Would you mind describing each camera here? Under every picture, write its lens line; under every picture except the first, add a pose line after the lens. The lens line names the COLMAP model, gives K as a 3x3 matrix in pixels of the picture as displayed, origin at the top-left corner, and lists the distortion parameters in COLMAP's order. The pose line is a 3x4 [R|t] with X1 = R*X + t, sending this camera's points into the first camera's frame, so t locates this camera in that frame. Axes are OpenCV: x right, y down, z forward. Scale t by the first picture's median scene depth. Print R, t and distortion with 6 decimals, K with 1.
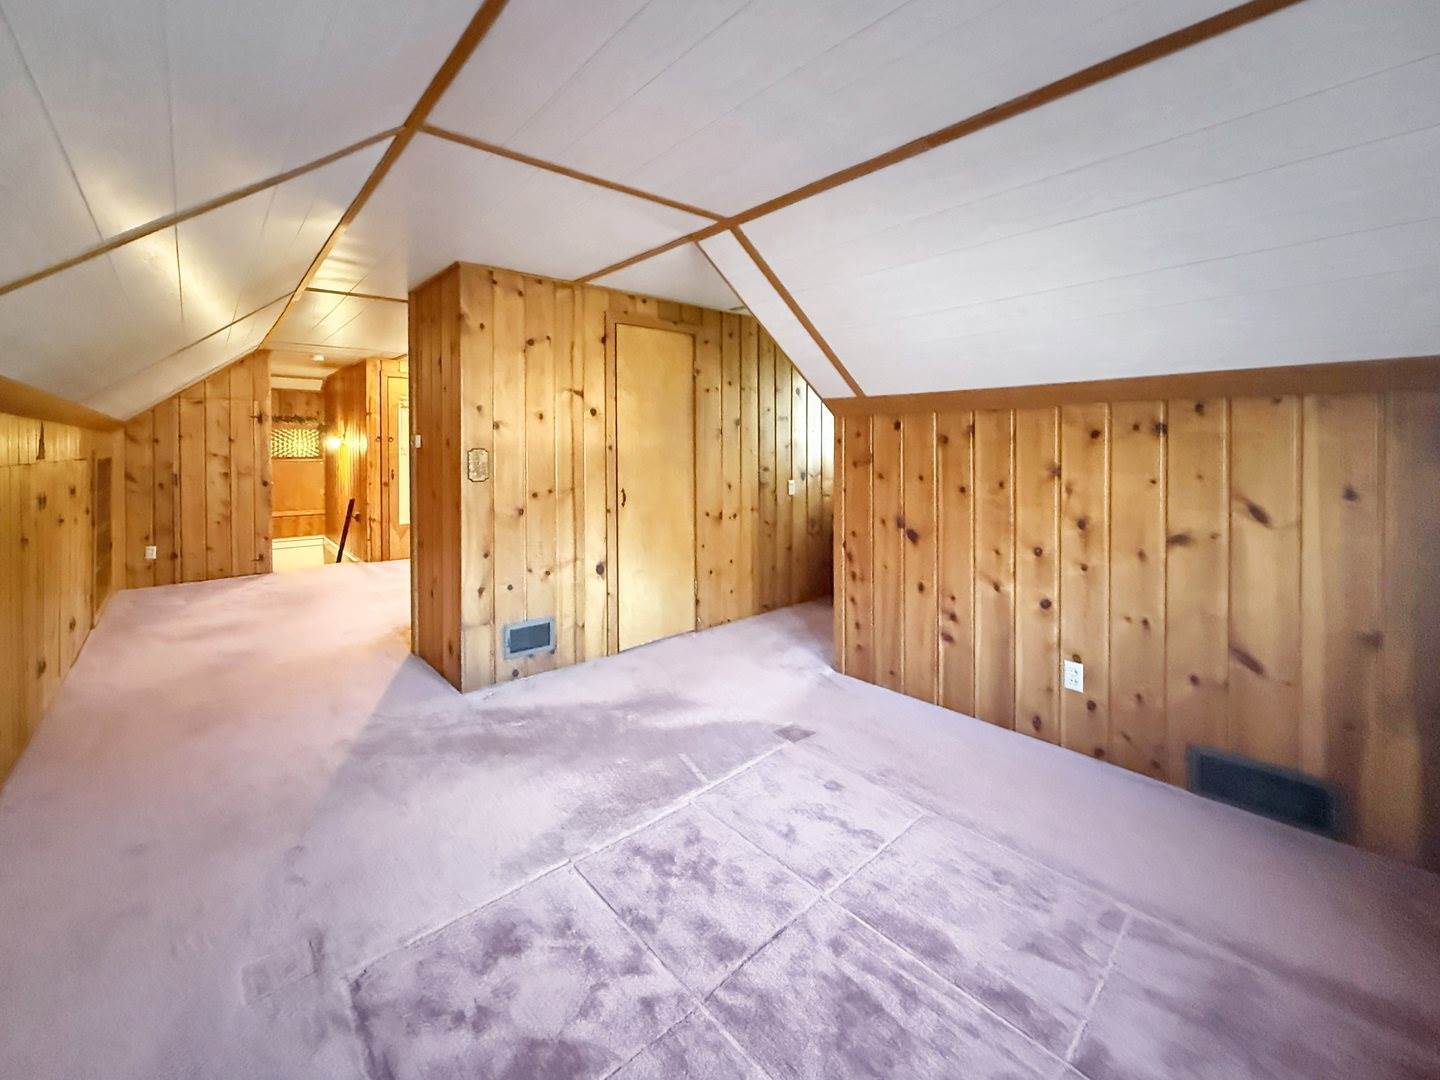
lens RADIAL K [[599.7, 0, 689.4], [0, 599.7, 445.7], [0, 0, 1]] dist [0.001461, -0.000729]
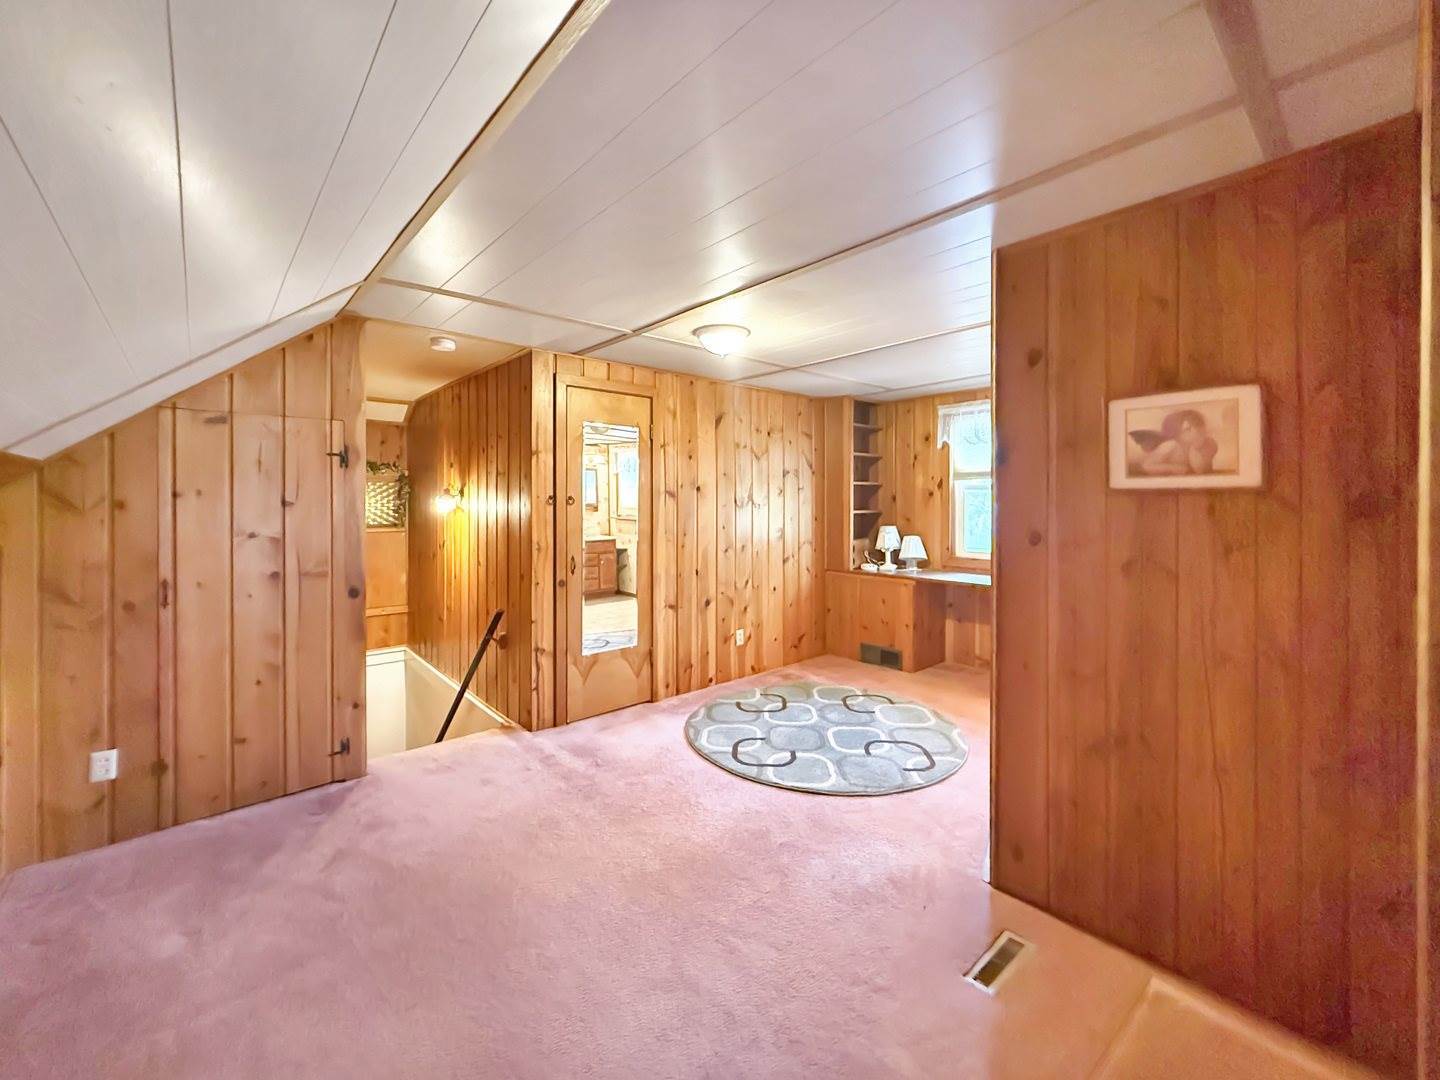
lens RADIAL K [[599.7, 0, 708.4], [0, 599.7, 501.6], [0, 0, 1]] dist [0.001461, -0.000729]
pose [[0.999932, 0.006623, 0.009573, -0.429908], [-0.006615, 0.999978, -0.000830, -0.011825], [-0.009578, 0.000767, 0.999954, 0.517430]]
